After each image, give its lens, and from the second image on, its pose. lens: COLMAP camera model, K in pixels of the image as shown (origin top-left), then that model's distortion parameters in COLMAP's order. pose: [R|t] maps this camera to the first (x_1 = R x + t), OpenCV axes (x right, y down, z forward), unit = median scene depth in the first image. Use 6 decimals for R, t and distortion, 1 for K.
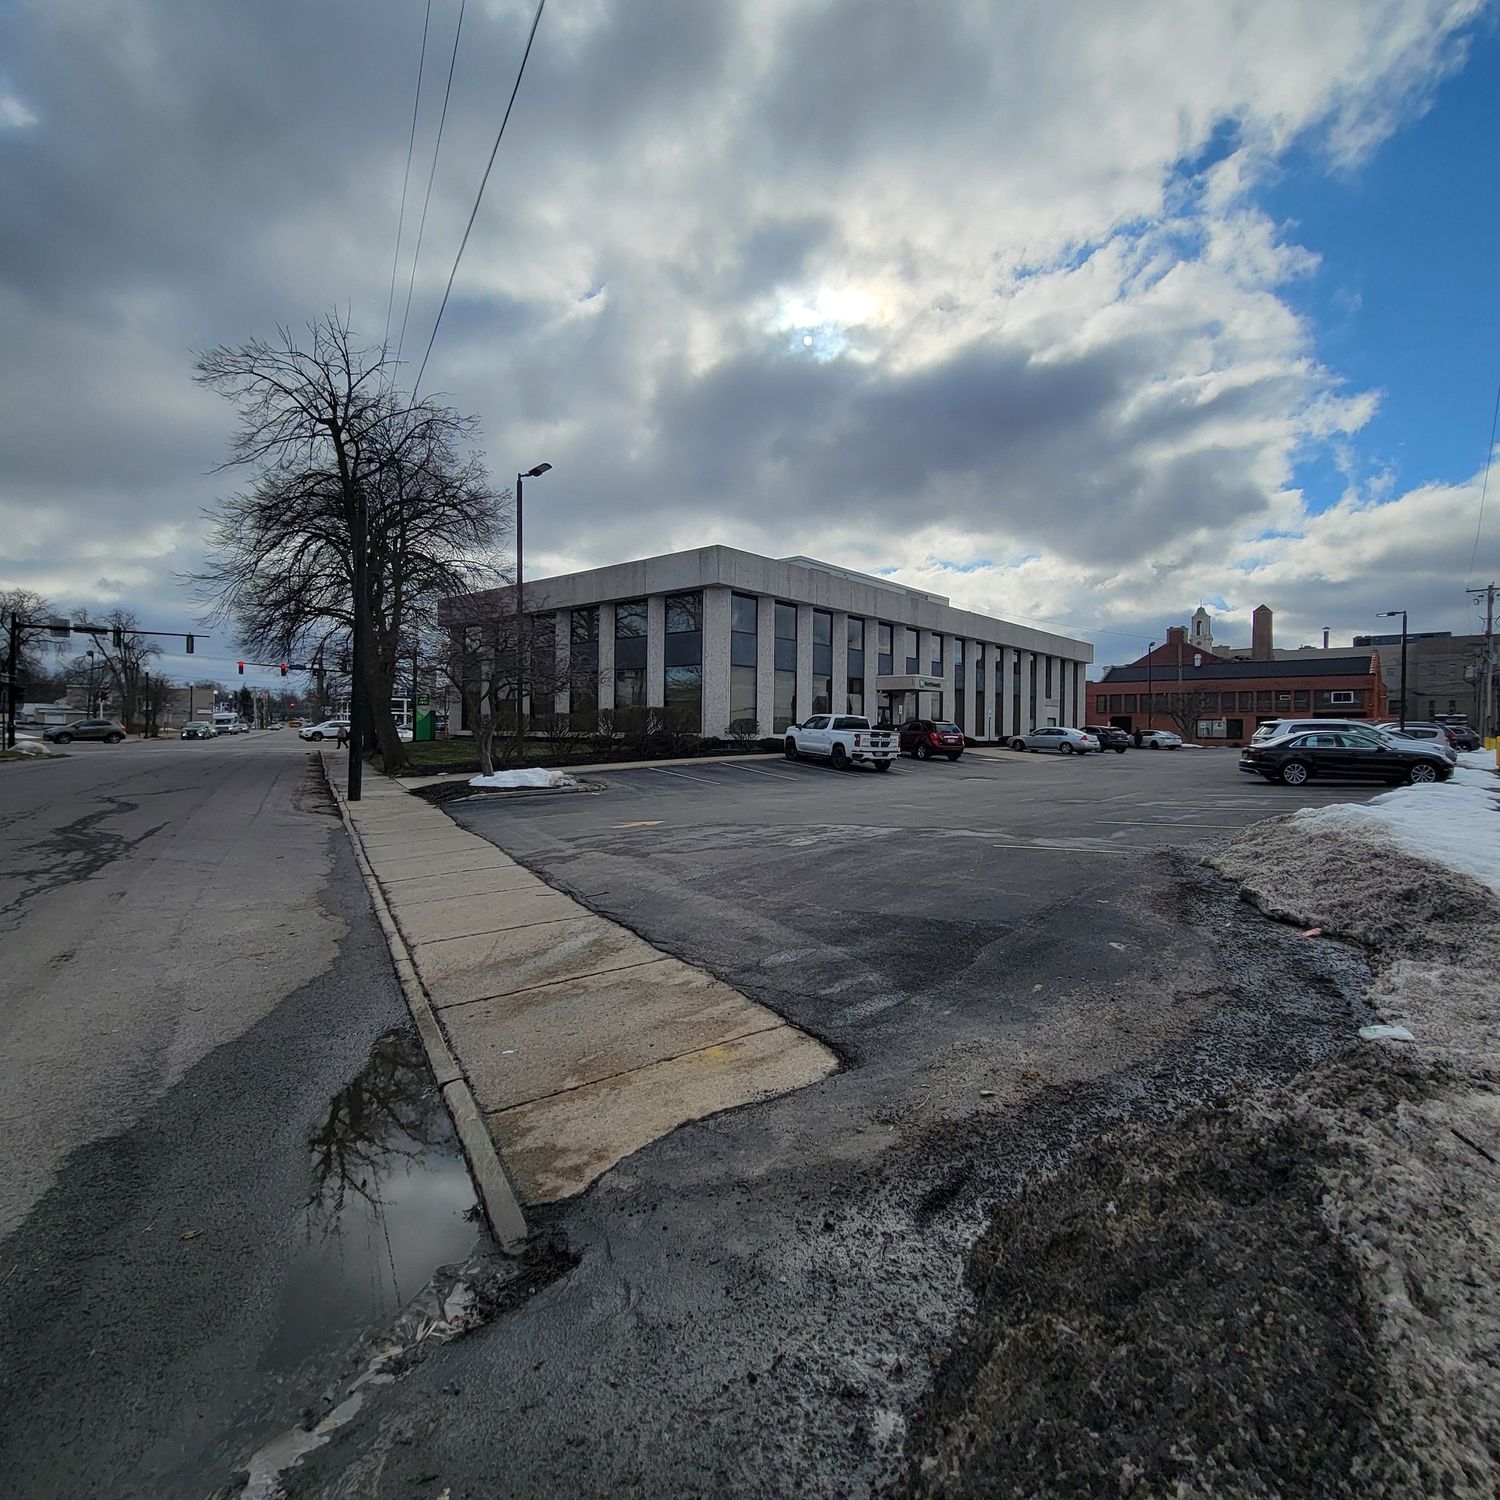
lens RADIAL K [[806.2, 0, 787.2], [0, 806.2, 749.2], [0, 0, 1]] dist [-0.000394, -0.000547]
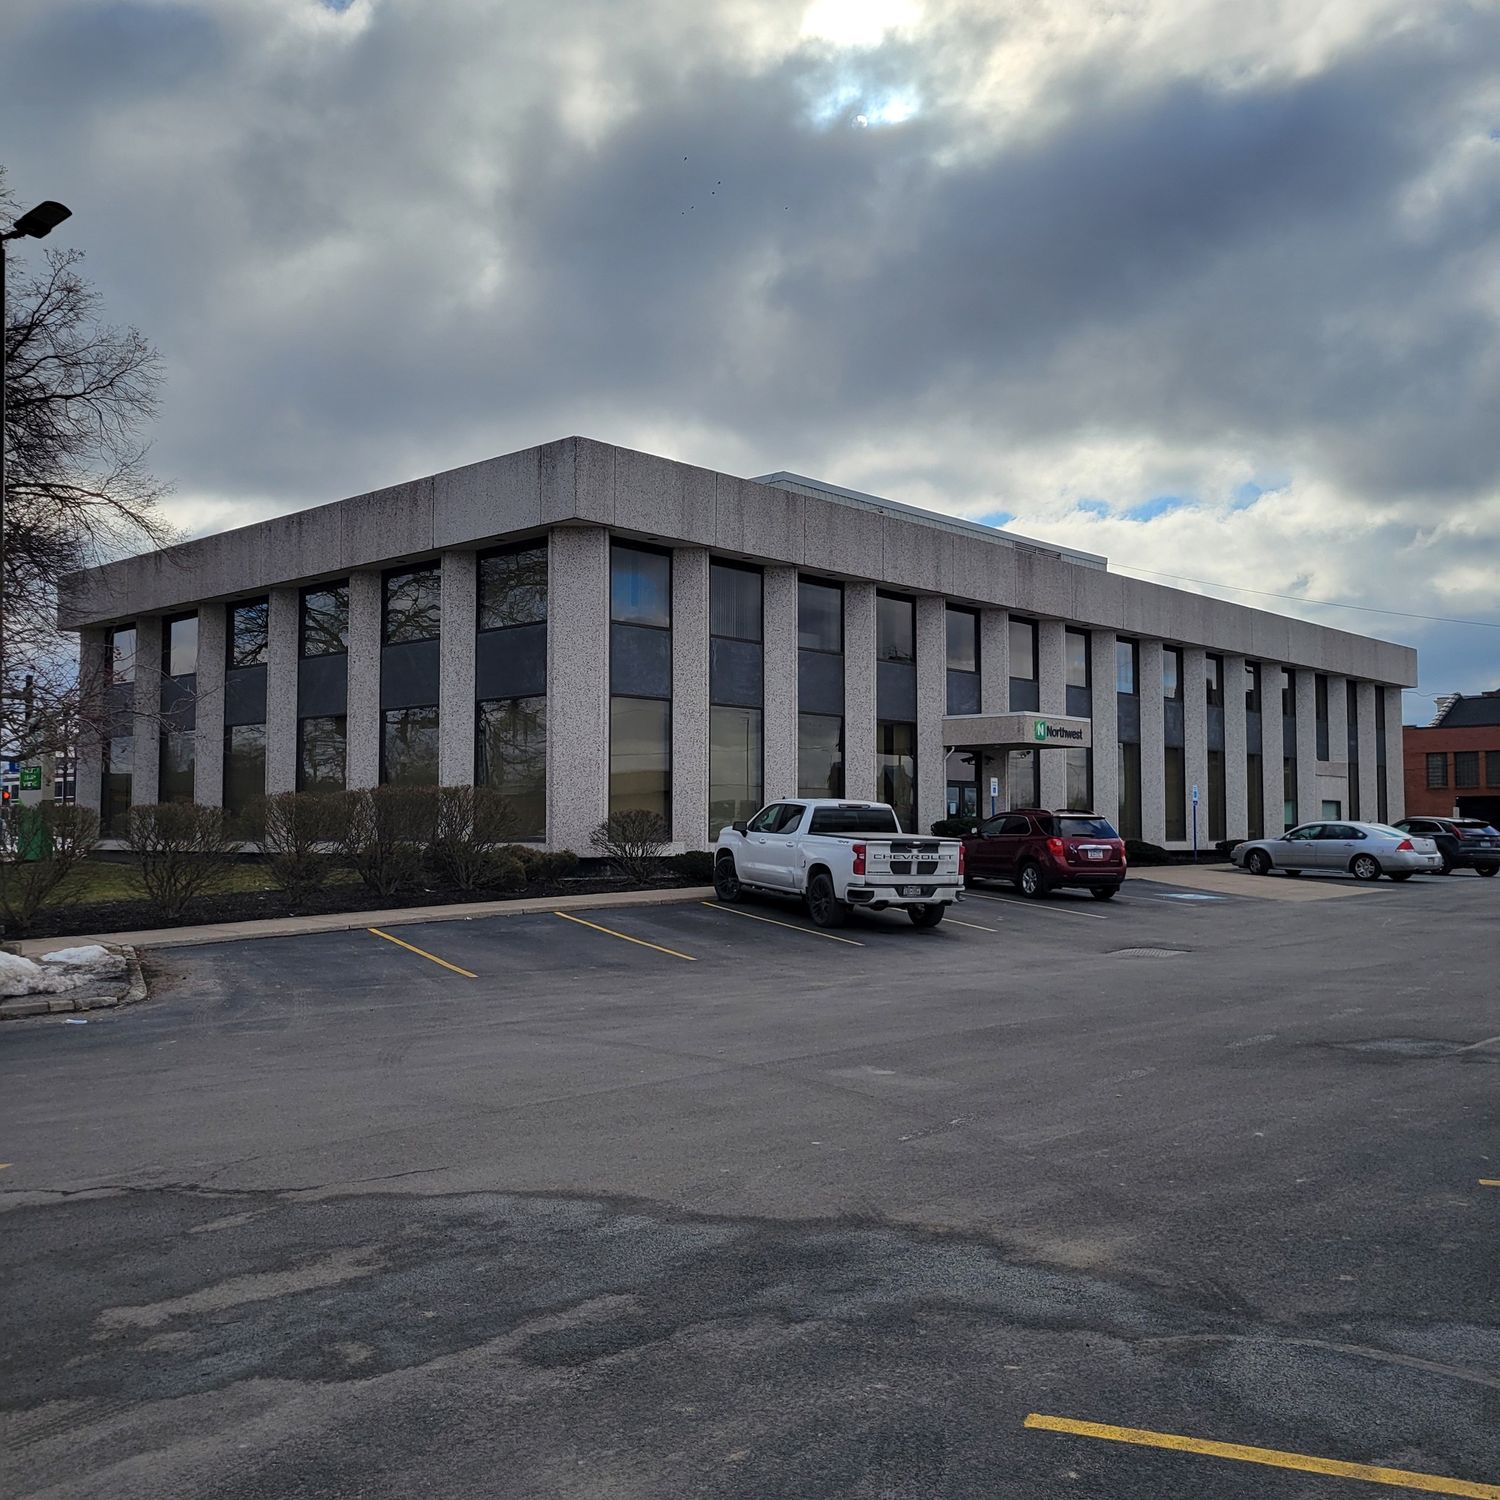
lens RADIAL K [[1448.2, 0, 750.0], [0, 1448.2, 750.0], [0, 0, 1]] dist [0.051556, -0.032450]
pose [[0.997742, -0.012015, -0.066081, 0.055277], [0.006979, 0.997089, -0.075920, -0.007476], [0.066801, 0.075288, 0.994922, 0.152045]]
